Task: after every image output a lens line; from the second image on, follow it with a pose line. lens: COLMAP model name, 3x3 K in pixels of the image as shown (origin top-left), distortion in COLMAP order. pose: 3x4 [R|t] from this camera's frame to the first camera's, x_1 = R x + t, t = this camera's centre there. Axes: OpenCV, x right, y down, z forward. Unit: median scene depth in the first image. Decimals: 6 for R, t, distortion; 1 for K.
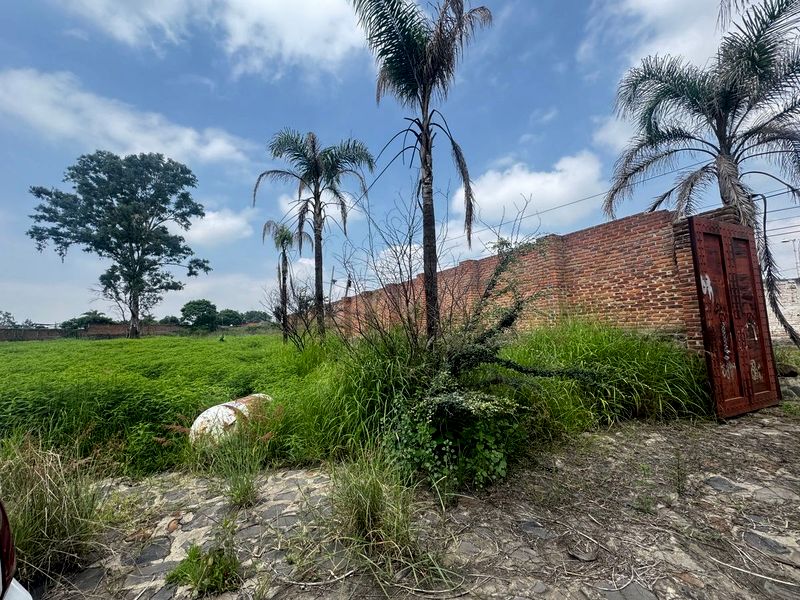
lens RADIAL K [[325.4, 0, 396.1], [0, 325.4, 298.3], [0, 0, 1]] dist [-0.001994, -0.000038]
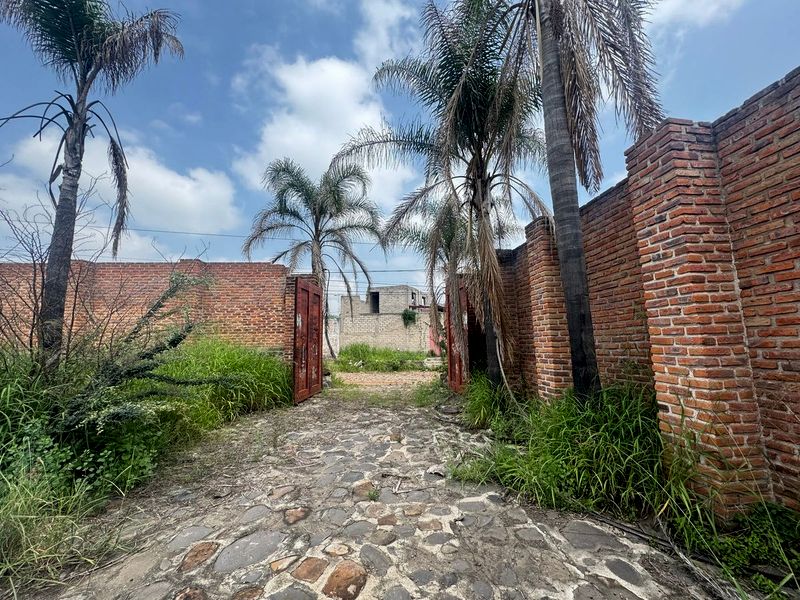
lens RADIAL K [[325.4, 0, 396.1], [0, 325.4, 298.3], [0, 0, 1]] dist [-0.001994, -0.000038]
pose [[0.479580, 0.139057, 0.866410, -0.206907], [-0.092073, 0.989888, -0.107910, -0.018426], [-0.872654, -0.028022, 0.487534, -0.186335]]
